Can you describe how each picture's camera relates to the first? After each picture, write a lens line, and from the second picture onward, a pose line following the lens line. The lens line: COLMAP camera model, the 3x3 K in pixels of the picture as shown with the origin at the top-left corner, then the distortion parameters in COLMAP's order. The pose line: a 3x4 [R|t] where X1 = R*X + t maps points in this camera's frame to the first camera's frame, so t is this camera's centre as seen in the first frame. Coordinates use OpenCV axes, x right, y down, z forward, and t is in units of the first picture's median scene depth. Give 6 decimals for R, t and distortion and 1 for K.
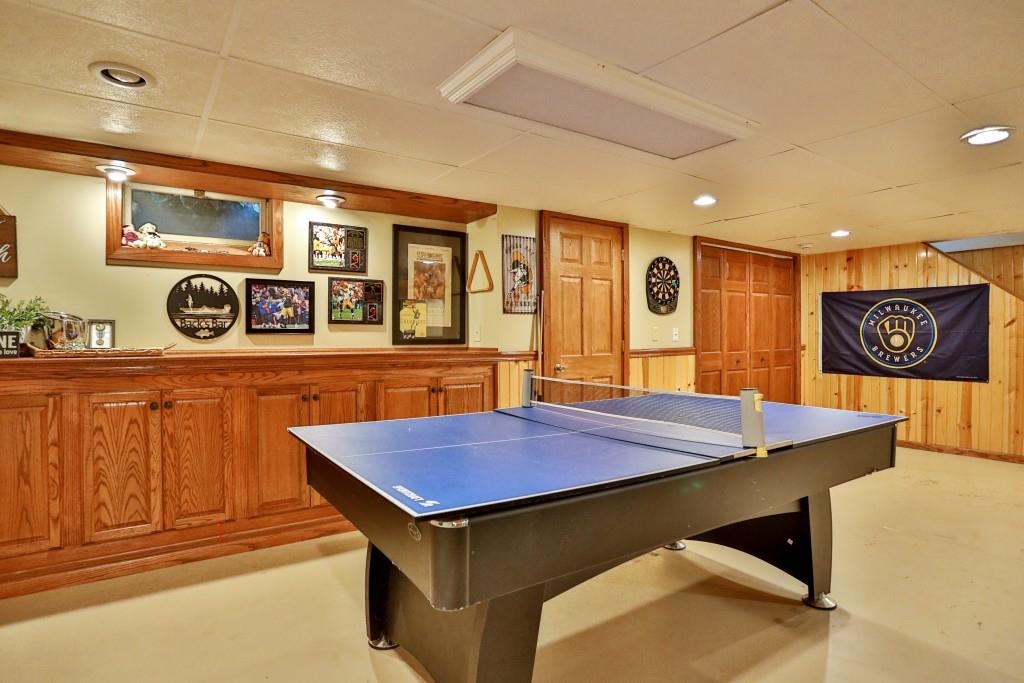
lens RADIAL K [[552.3, 0, 514.2], [0, 552.3, 345.1], [0, 0, 1]] dist [-0.068716, 0.030775]
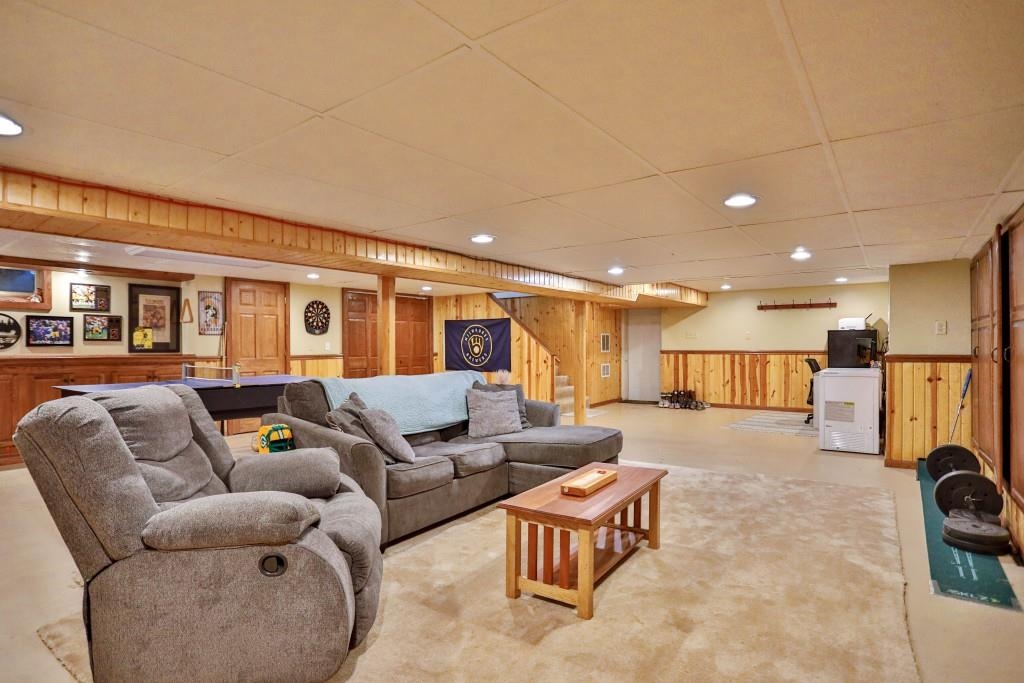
lens RADIAL K [[579.9, 0, 512.0], [0, 579.9, 347.0], [0, 0, 1]] dist [-0.001378, 0.013642]
pose [[0.966506, -0.002180, 0.256636, 0.532672], [0.006850, 0.999827, -0.017307, 0.023695], [-0.256554, 0.018485, 0.966353, -1.203699]]
